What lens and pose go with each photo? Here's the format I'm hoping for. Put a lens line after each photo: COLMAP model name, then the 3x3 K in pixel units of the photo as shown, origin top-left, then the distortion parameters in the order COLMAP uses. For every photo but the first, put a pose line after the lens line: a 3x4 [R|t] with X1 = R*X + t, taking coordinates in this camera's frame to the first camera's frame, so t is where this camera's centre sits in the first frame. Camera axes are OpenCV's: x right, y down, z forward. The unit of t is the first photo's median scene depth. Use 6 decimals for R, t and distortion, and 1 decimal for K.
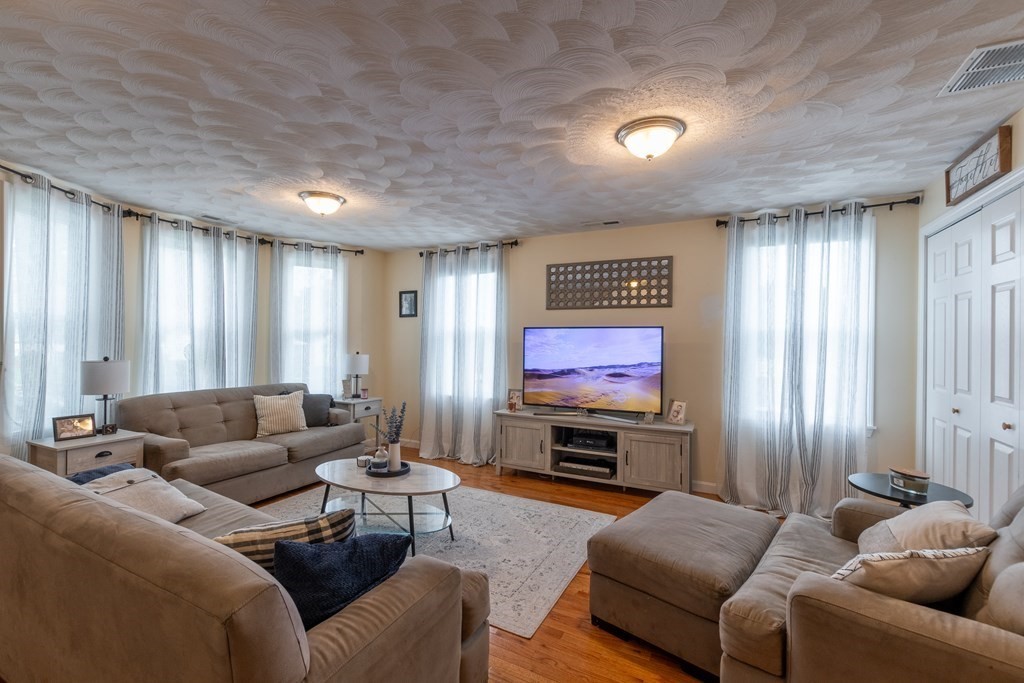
lens RADIAL K [[445.8, 0, 507.3], [0, 445.8, 341.8], [0, 0, 1]] dist [0.004676, 0.000050]
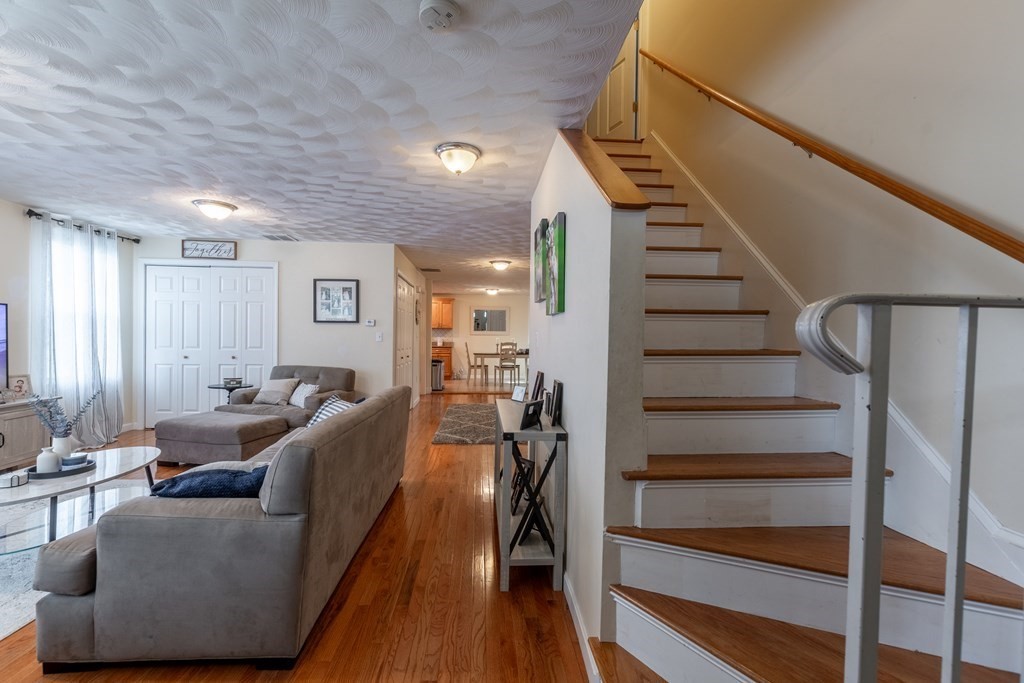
lens RADIAL K [[445.8, 0, 508.6], [0, 445.8, 344.4], [0, 0, 1]] dist [0.004676, 0.000050]
pose [[-0.529451, -0.030542, 0.847791, -1.213804], [-0.018271, 0.999530, 0.024598, 0.011768], [-0.848144, -0.002466, -0.529760, 0.644223]]
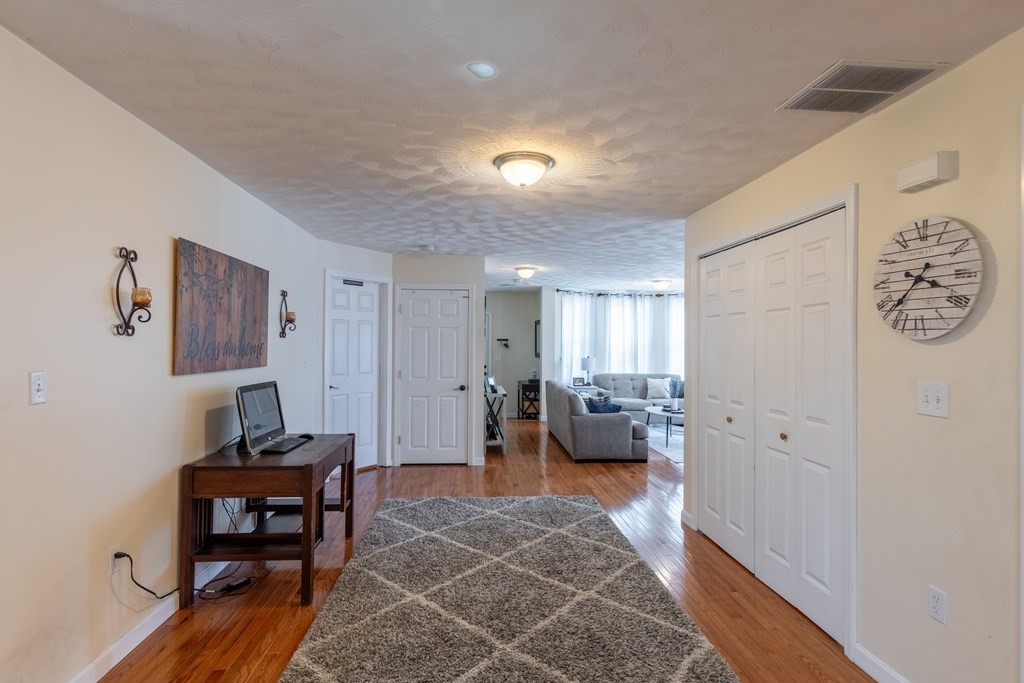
lens RADIAL K [[507.6, 0, 502.6], [0, 507.6, 342.4], [0, 0, 1]] dist [0.005920, -0.001218]
pose [[0.522920, -0.006326, -0.852358, 1.201244], [-0.004199, 0.999941, -0.009997, -0.012801], [0.852371, 0.008807, 0.522863, -0.851226]]
